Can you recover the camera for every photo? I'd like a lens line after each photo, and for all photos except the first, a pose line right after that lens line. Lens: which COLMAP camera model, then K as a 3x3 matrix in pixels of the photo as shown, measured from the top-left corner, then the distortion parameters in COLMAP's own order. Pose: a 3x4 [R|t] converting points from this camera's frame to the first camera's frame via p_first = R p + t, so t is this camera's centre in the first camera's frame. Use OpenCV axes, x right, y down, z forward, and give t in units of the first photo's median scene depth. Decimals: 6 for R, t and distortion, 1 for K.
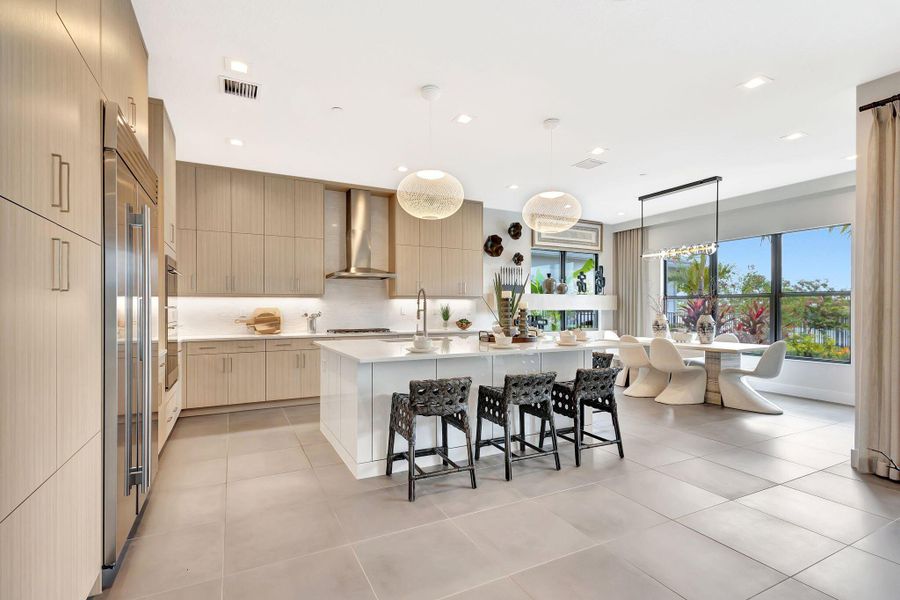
lens RADIAL K [[430.3, 0, 447.9], [0, 430.3, 307.3], [0, 0, 1]] dist [0.015361, 0.000003]
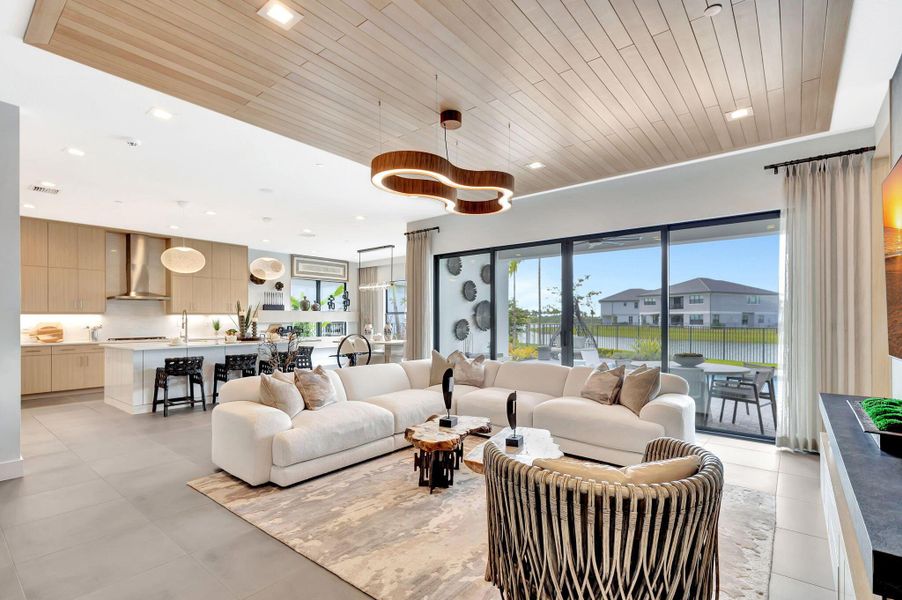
lens RADIAL K [[422.1, 0, 452.2], [0, 422.1, 315.2], [0, 0, 1]] dist [0.032540, -0.000305]
pose [[0.915301, -0.000599, 0.402770, 0.158606], [0.004013, 0.999963, -0.007634, -0.005164], [-0.402751, 0.008604, 0.915269, -0.655490]]
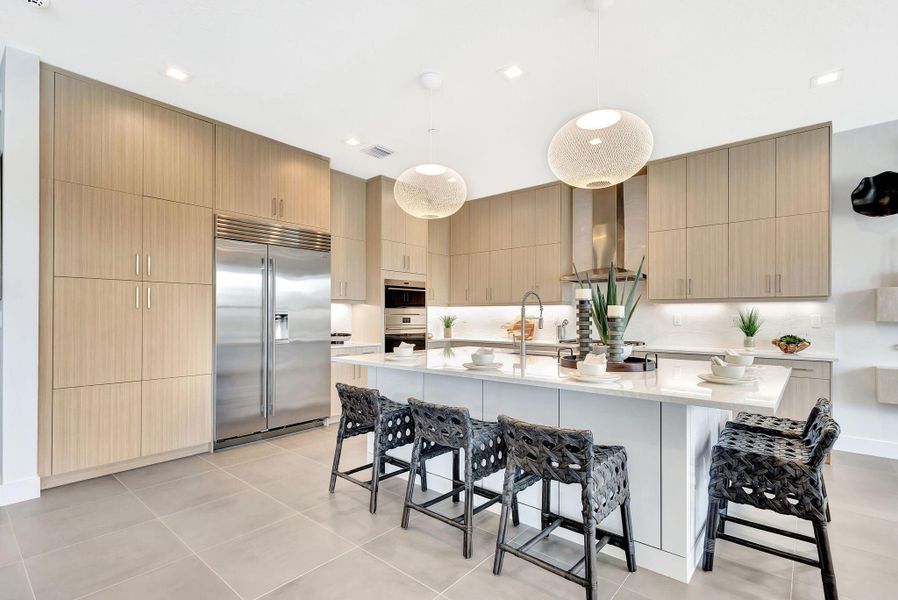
lens RADIAL K [[424.8, 0, 449.0], [0, 424.8, 300.0], [0, 0, 1]] dist [0.014026, -0.000023]
pose [[0.377967, -0.031213, -0.925293, 0.473757], [0.000016, 0.999432, -0.033707, -0.001127], [0.925819, 0.012725, 0.377753, 0.418882]]
